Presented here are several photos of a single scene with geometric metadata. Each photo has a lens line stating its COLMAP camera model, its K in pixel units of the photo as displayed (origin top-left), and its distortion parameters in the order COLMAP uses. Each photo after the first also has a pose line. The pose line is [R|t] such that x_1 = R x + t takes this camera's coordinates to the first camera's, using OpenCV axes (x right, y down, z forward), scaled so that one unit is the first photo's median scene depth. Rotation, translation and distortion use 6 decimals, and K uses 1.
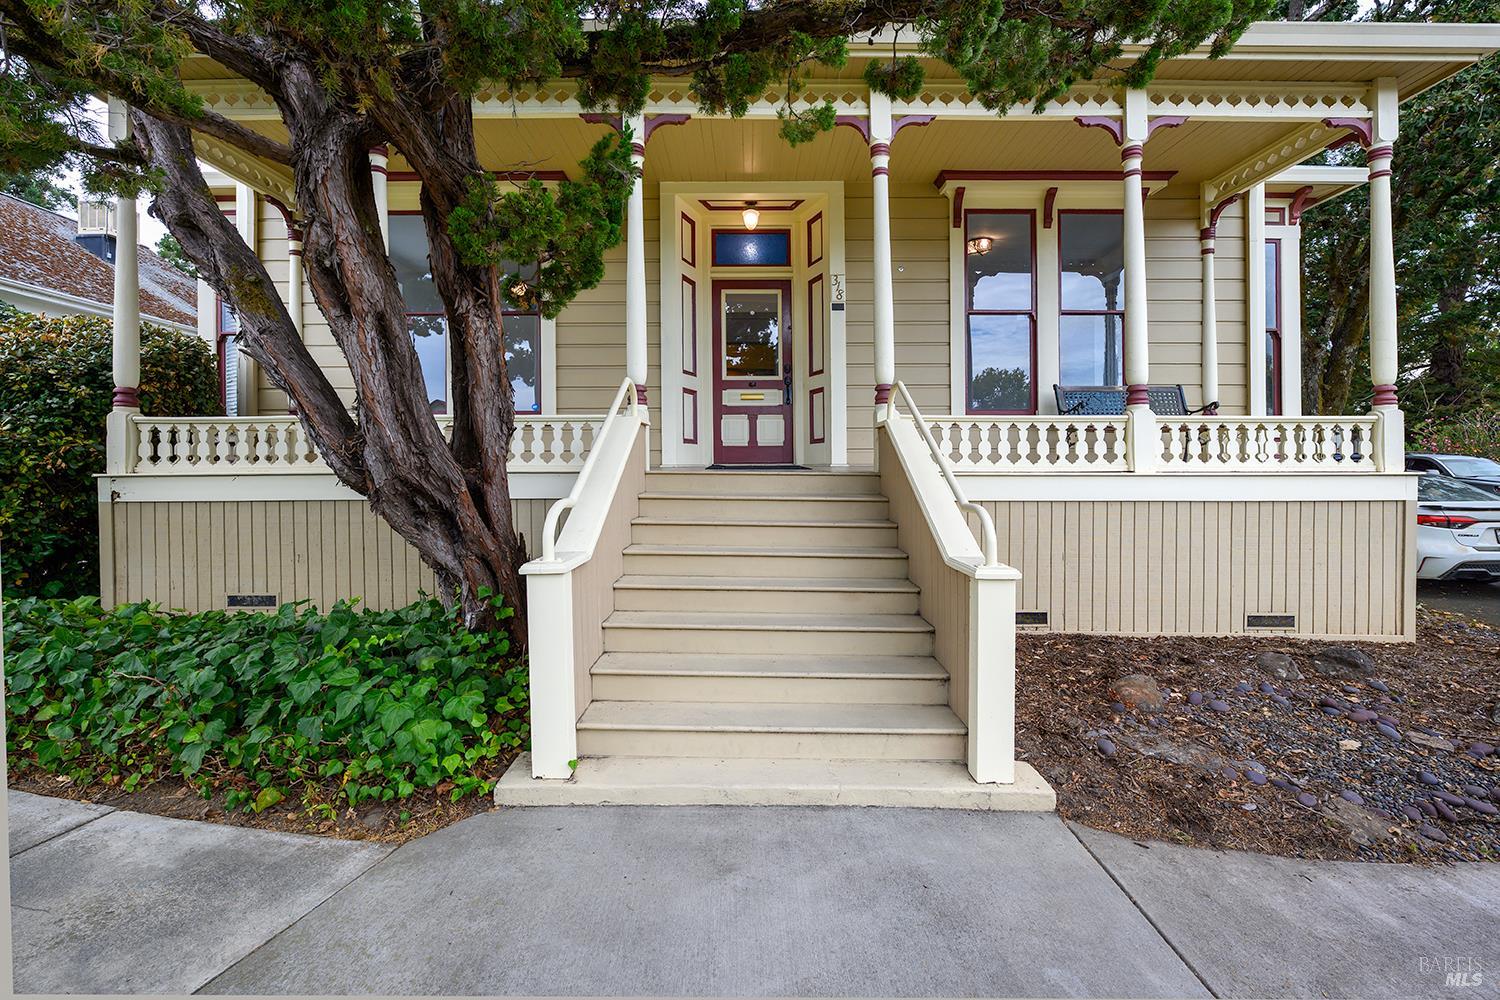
lens RADIAL K [[607.0, 0, 746.0], [0, 607.0, 473.3], [0, 0, 1]] dist [-0.001559, -0.000726]
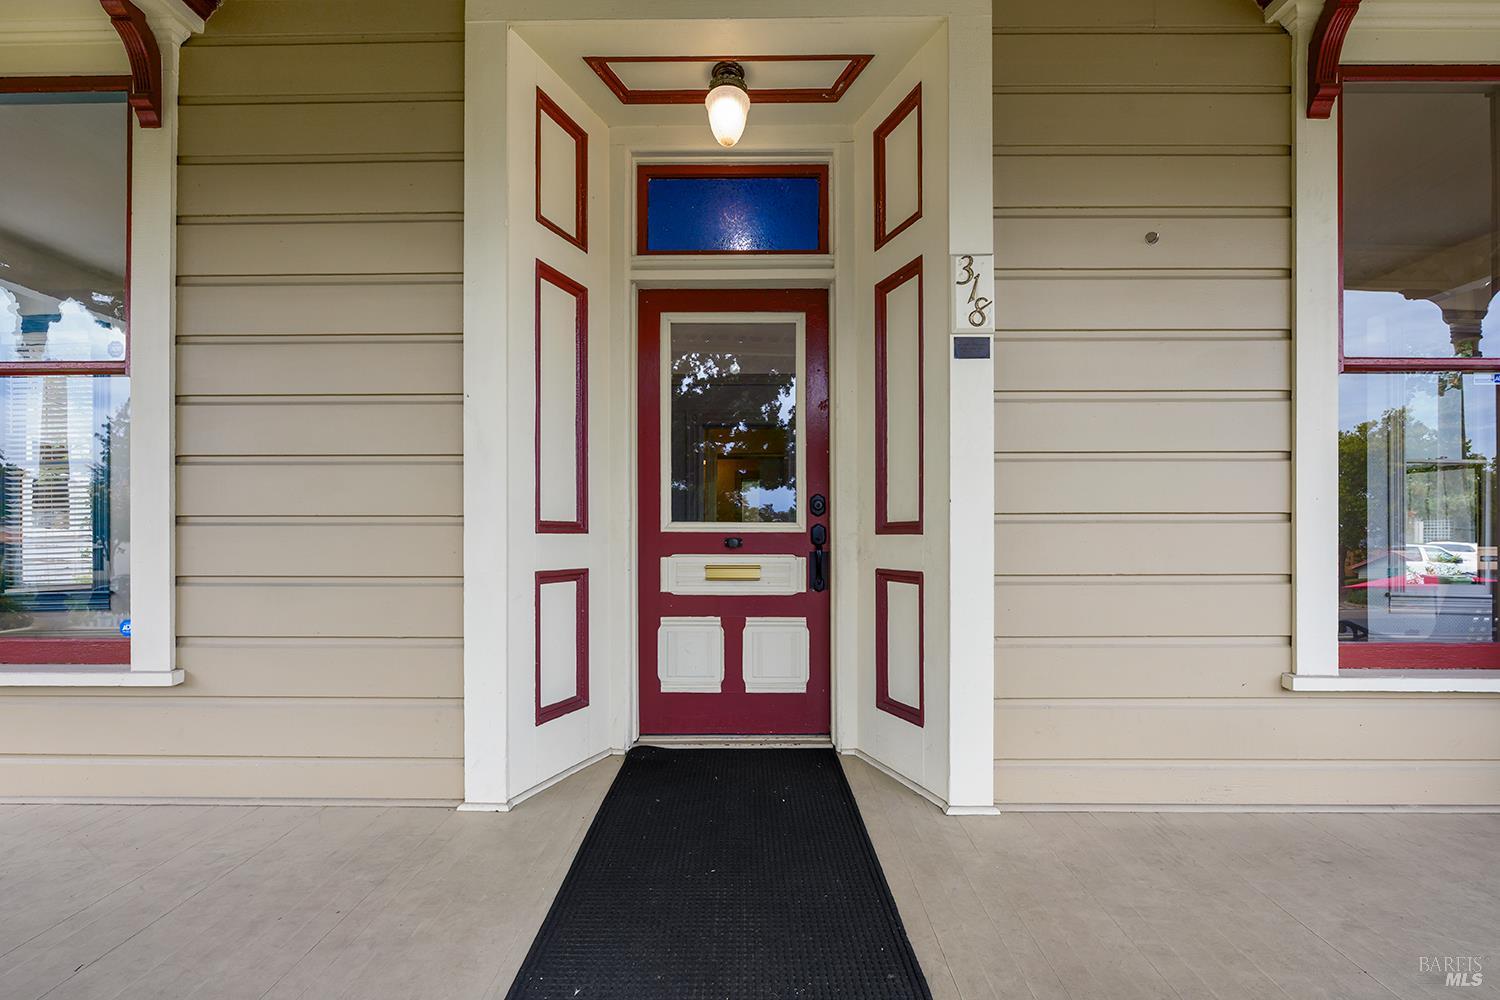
lens RADIAL K [[607.0, 0, 740.9], [0, 607.0, 555.7], [0, 0, 1]] dist [-0.001559, -0.000726]
pose [[0.999657, 0.006394, -0.025409, 0.029006], [-0.005810, 0.999719, 0.022963, -0.162009], [0.025549, -0.022808, 0.999413, 0.644800]]
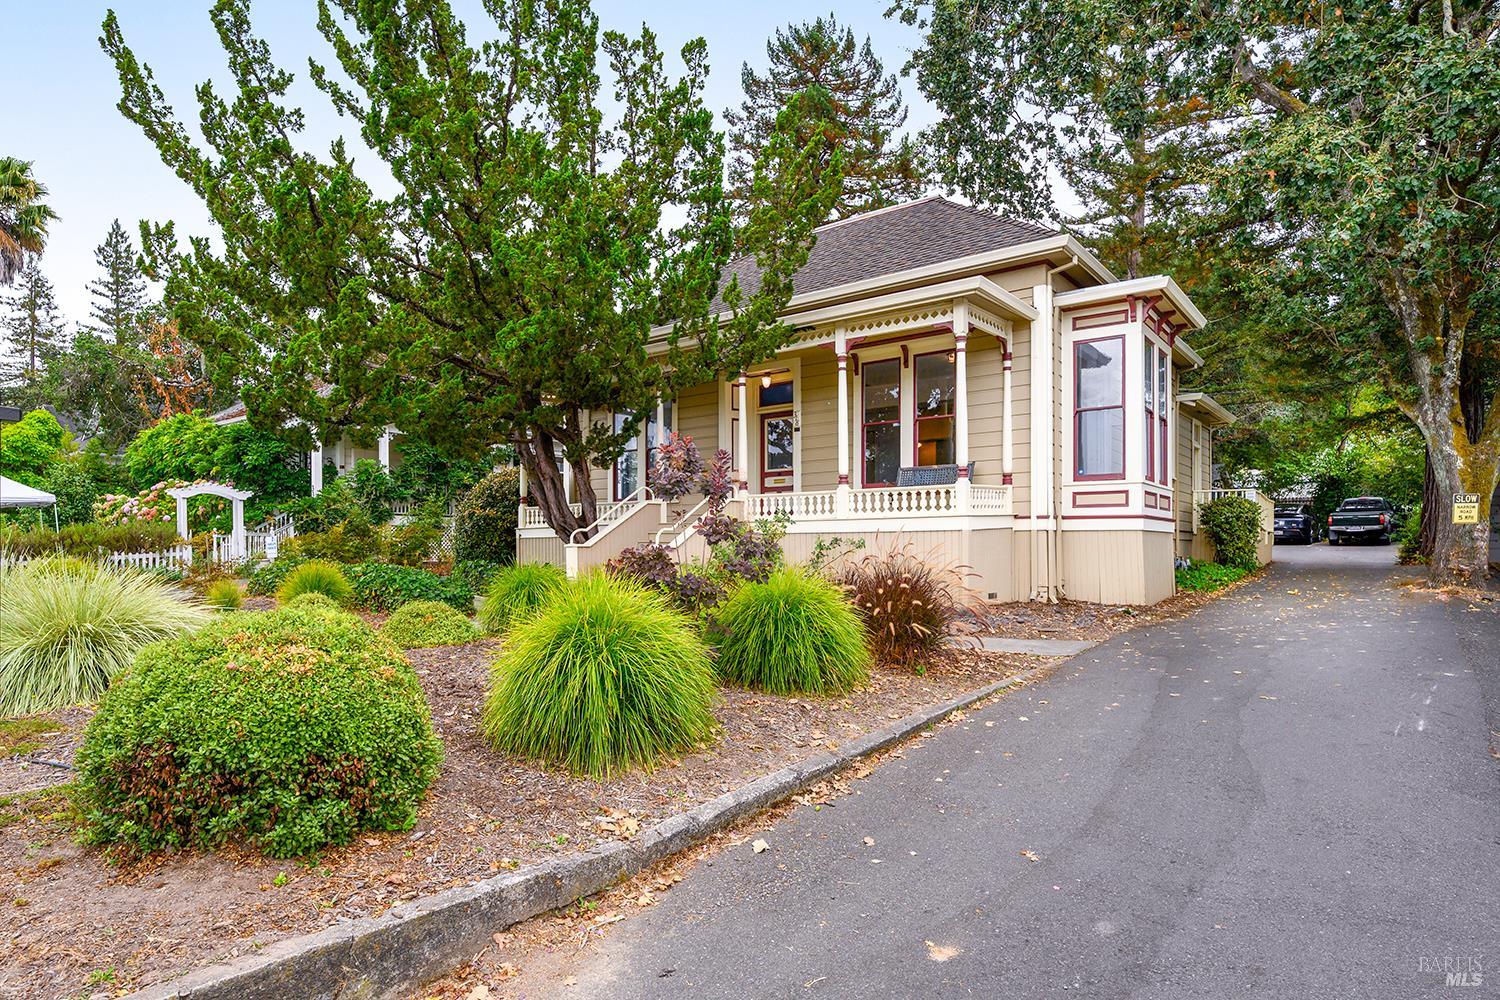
lens RADIAL K [[825.2, 0, 756.3], [0, 825.2, 551.5], [0, 0, 1]] dist [0.017020, 0.000141]
pose [[0.801267, -0.001356, -0.598305, 1.480104], [0.002328, 0.999997, 0.000852, 0.076587], [0.598302, -0.002076, 0.801268, -0.983726]]
